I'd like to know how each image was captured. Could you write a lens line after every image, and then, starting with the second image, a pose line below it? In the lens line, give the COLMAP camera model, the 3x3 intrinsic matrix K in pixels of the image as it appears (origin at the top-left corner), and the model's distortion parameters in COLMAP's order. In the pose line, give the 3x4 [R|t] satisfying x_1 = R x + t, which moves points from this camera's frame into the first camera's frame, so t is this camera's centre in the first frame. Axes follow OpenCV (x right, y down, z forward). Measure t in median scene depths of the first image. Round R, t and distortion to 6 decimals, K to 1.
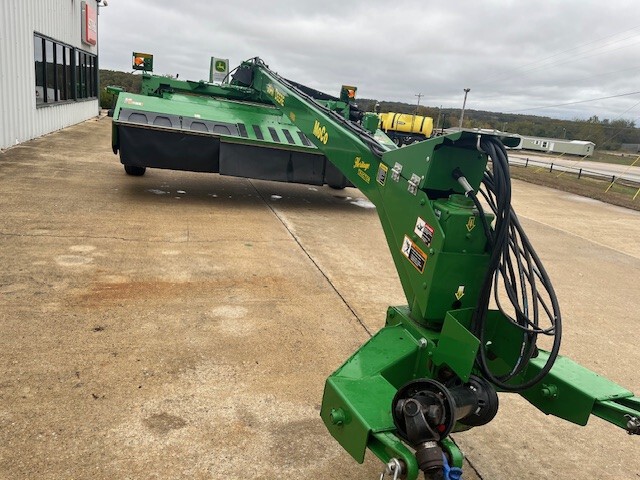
lens RADIAL K [[488.1, 0, 320.0], [0, 488.1, 240.0], [0, 0, 1]] dist [0.085874, -0.124670]
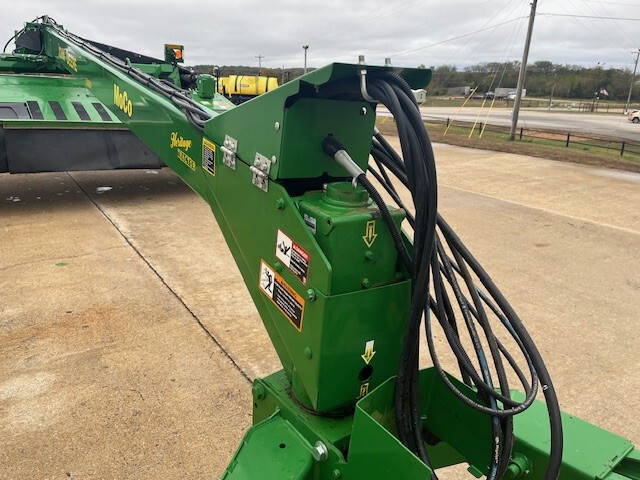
lens RADIAL K [[488.1, 0, 320.0], [0, 488.1, 240.0], [0, 0, 1]] dist [0.085874, -0.124670]
pose [[0.950945, -0.172593, 0.256740, 0.054010], [0.155298, 0.984087, 0.086342, -0.041440], [-0.267556, -0.042235, 0.962616, 0.239207]]
